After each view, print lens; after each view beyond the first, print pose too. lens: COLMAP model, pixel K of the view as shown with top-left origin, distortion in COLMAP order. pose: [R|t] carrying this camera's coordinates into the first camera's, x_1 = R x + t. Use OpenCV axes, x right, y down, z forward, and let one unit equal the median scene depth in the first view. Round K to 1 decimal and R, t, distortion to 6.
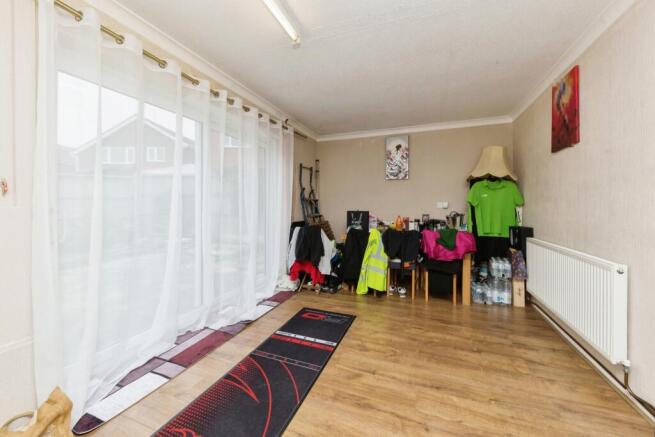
lens RADIAL K [[238.4, 0, 338.3], [0, 238.4, 206.3], [0, 0, 1]] dist [0.000277, 0.000029]
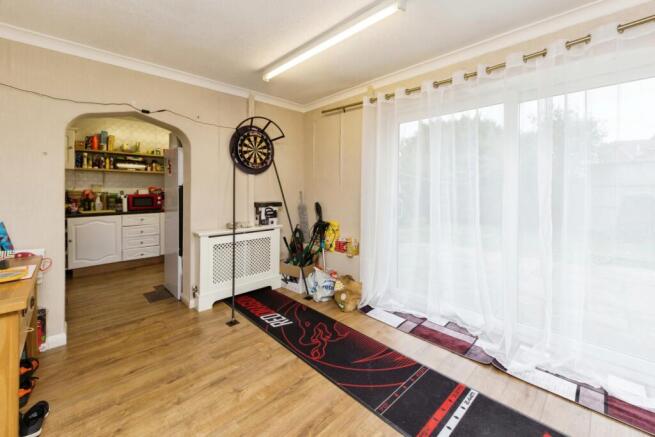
lens RADIAL K [[270.5, 0, 328.4], [0, 270.5, 218.0], [0, 0, 1]] dist [-0.000797, -0.000122]
pose [[-0.442073, 0.096980, -0.891721, 0.707532], [-0.002168, 0.994020, 0.109181, -0.064467], [0.896976, 0.050200, -0.439219, 1.154721]]
